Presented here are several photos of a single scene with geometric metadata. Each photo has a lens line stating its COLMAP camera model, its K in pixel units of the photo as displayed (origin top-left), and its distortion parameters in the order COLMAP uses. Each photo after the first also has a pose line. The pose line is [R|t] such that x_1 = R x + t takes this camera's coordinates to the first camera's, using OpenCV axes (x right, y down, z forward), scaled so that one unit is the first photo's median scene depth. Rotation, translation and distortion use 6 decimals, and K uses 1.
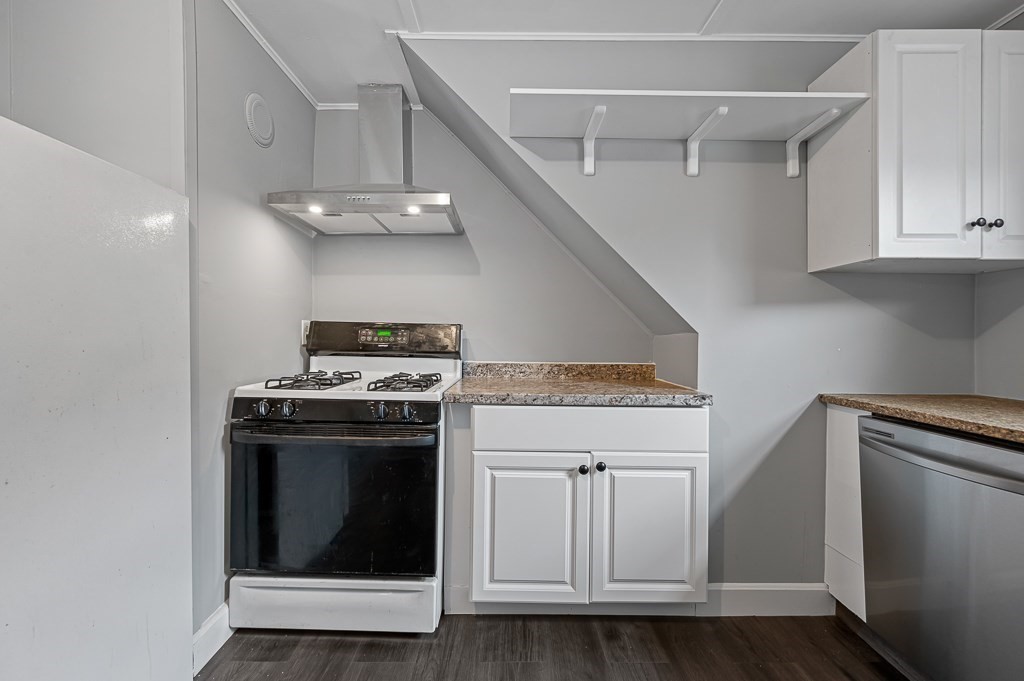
lens RADIAL K [[419.7, 0, 509.5], [0, 419.7, 338.4], [0, 0, 1]] dist [0.002548, 0.000576]
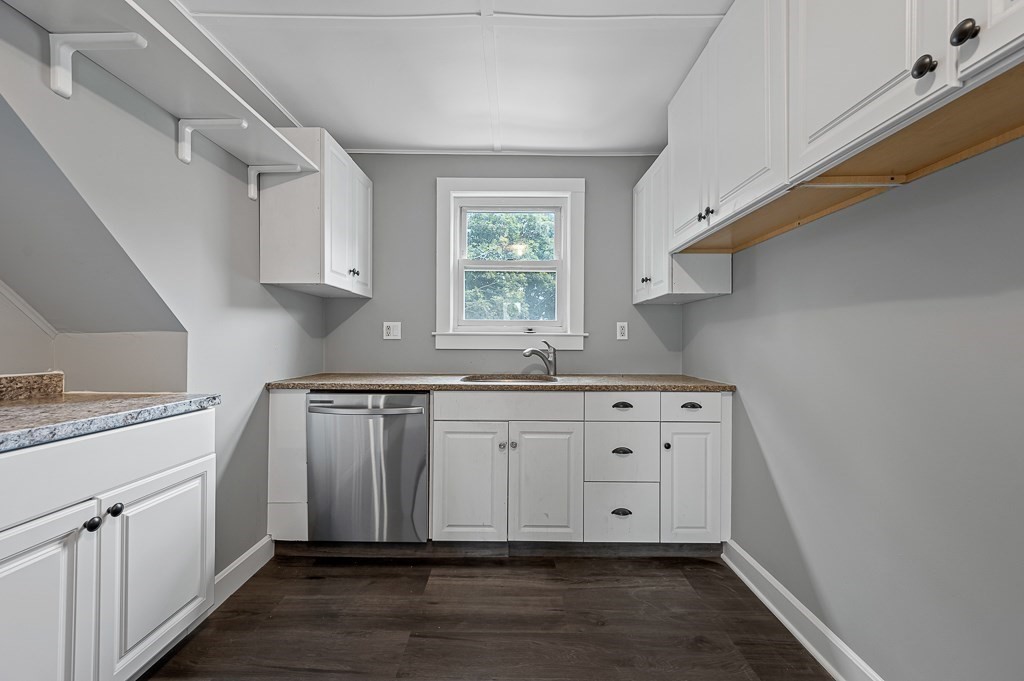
lens RADIAL K [[419.7, 0, 509.5], [0, 419.7, 338.4], [0, 0, 1]] dist [0.002548, 0.000576]
pose [[0.011086, -0.001033, 0.999938, -0.509467], [-0.002860, 0.999995, 0.001065, -0.001328], [-0.999934, -0.002872, 0.011083, 0.288934]]
